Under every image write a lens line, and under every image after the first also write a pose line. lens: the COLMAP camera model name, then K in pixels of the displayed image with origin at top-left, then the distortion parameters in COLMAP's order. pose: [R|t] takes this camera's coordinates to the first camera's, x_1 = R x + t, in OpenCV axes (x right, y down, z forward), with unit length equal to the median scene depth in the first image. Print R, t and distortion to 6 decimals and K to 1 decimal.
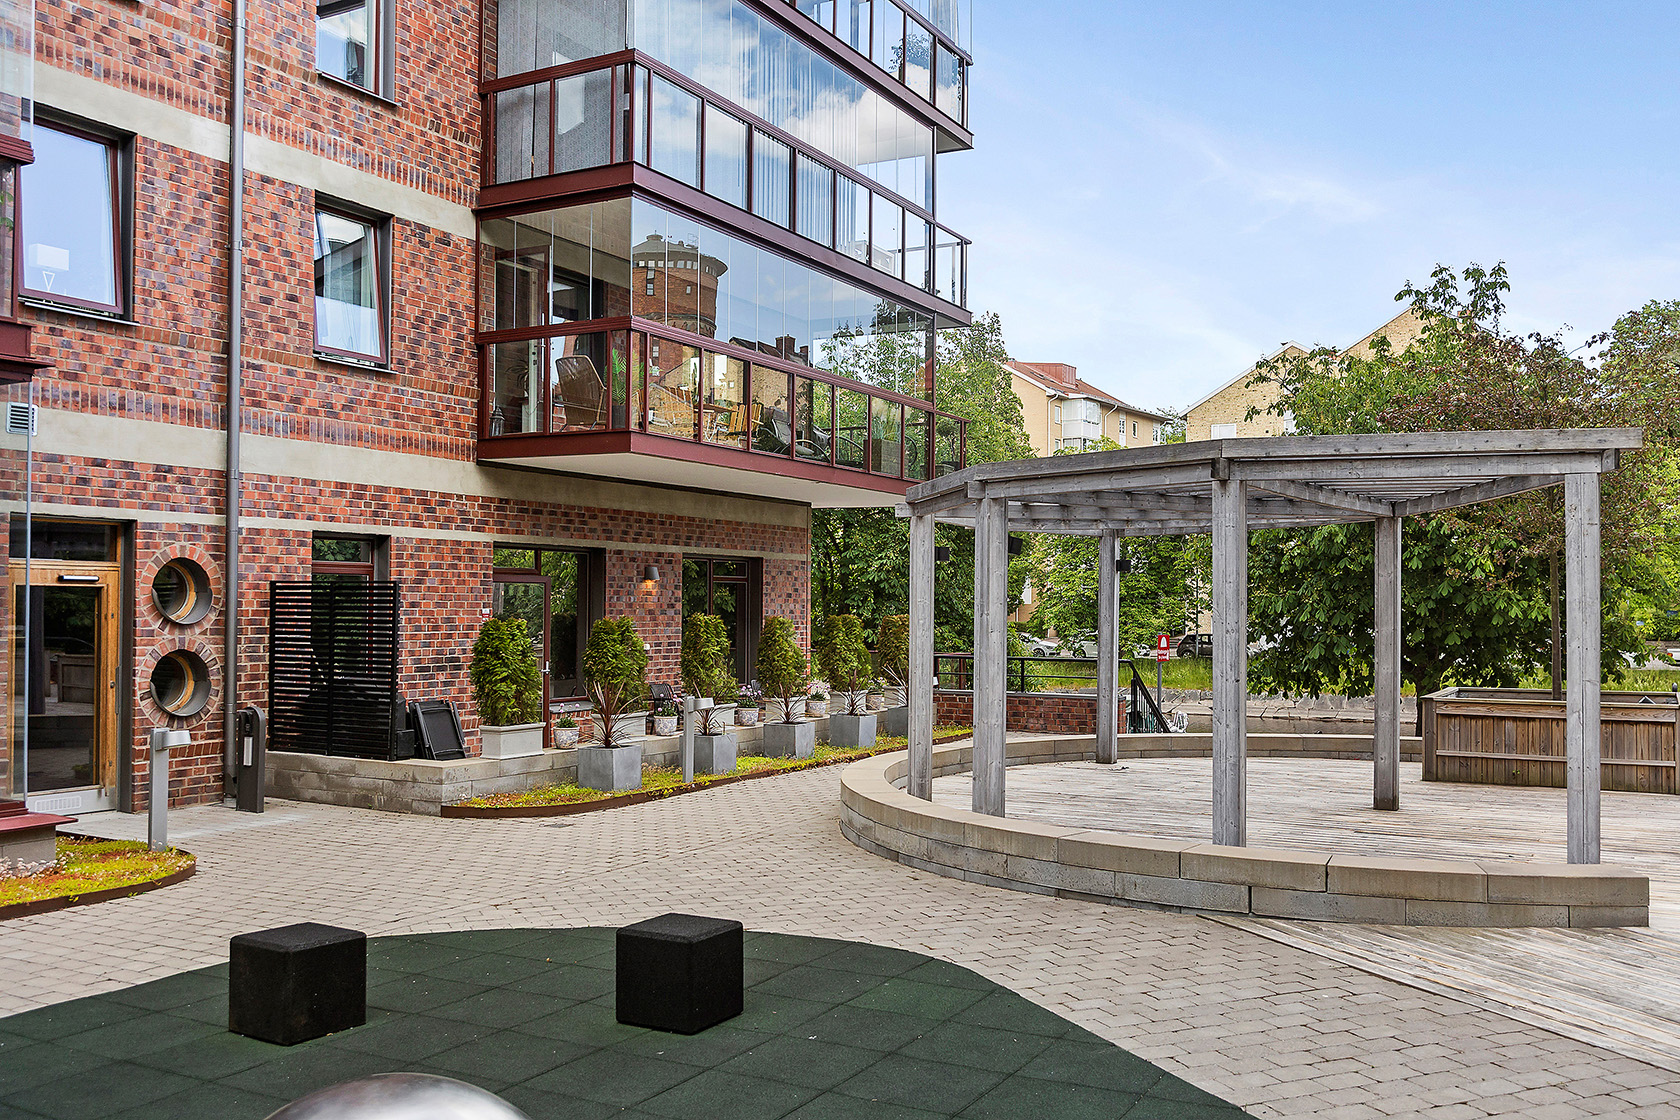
lens RADIAL K [[1489.6, 0, 839.5], [0, 1489.6, 561.9], [0, 0, 1]] dist [0.003272, 0.004864]
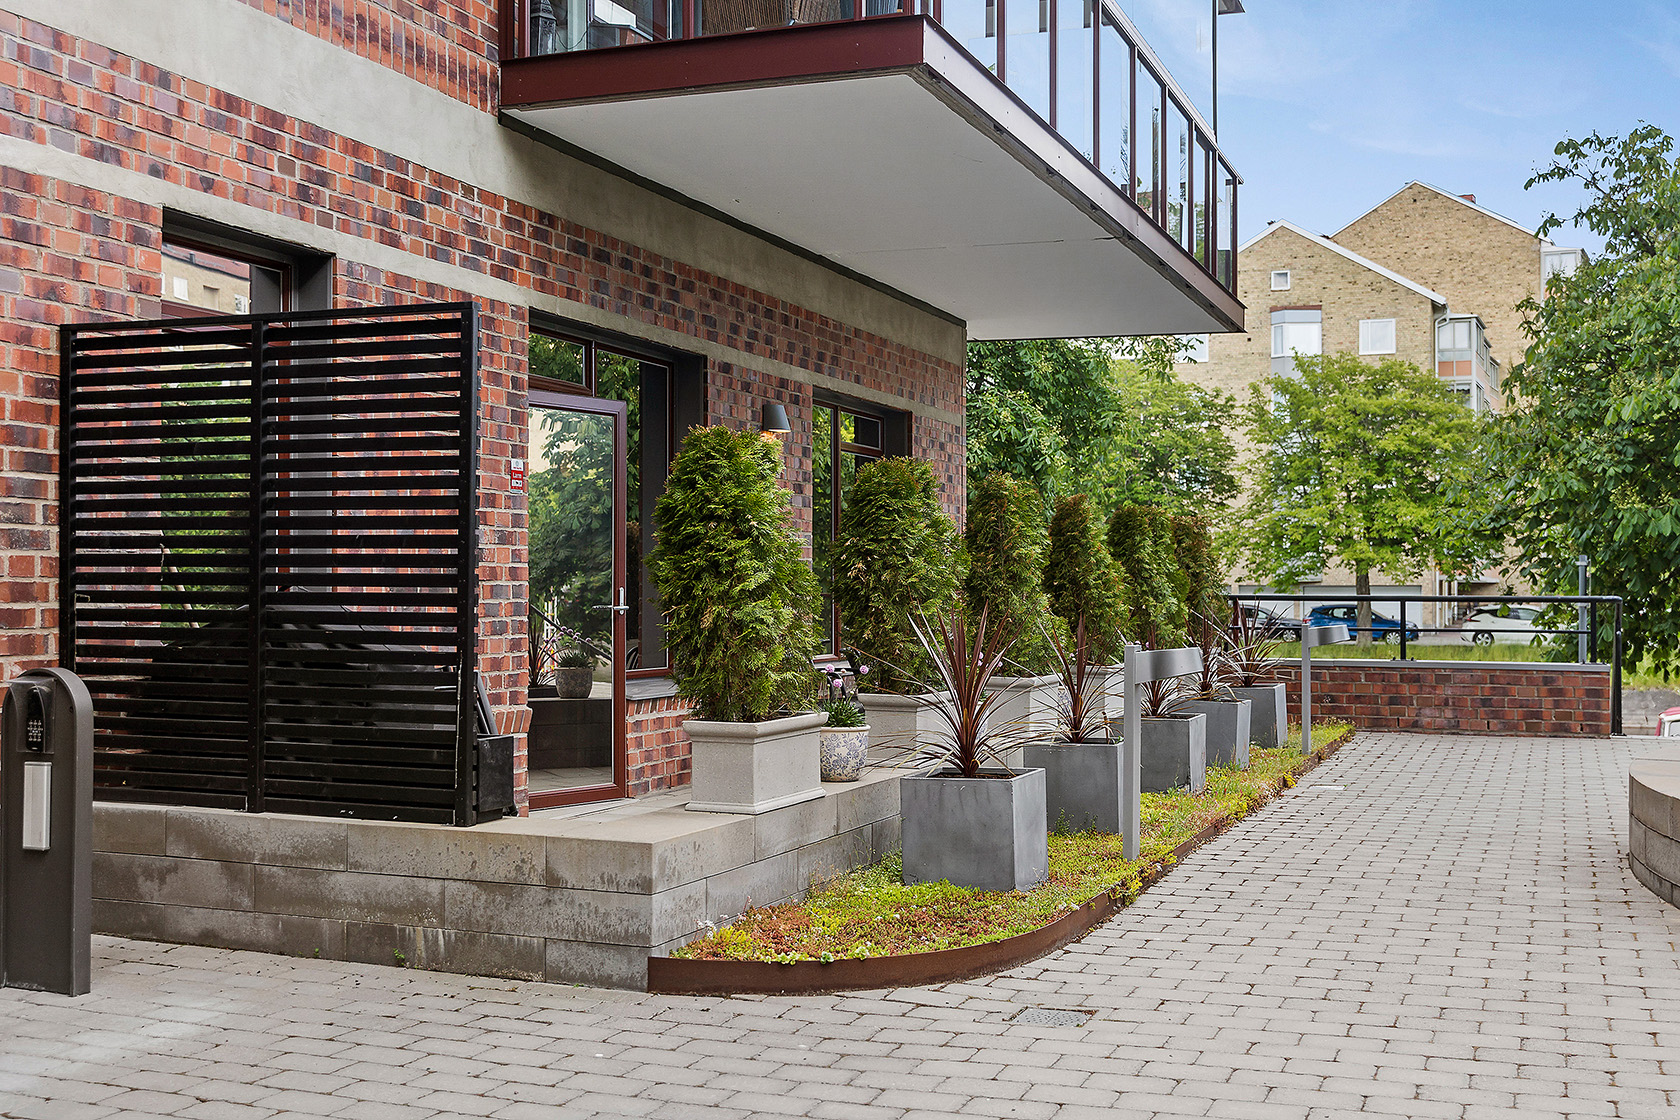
lens RADIAL K [[1882.4, 0, 841.4], [0, 1882.4, 564.9], [0, 0, 1]] dist [-0.001657, 0.000000]
pose [[0.991571, -0.001270, 0.129562, -0.227157], [-0.001019, 0.999845, 0.017596, 0.055369], [-0.129564, -0.017579, 0.991415, 0.470010]]
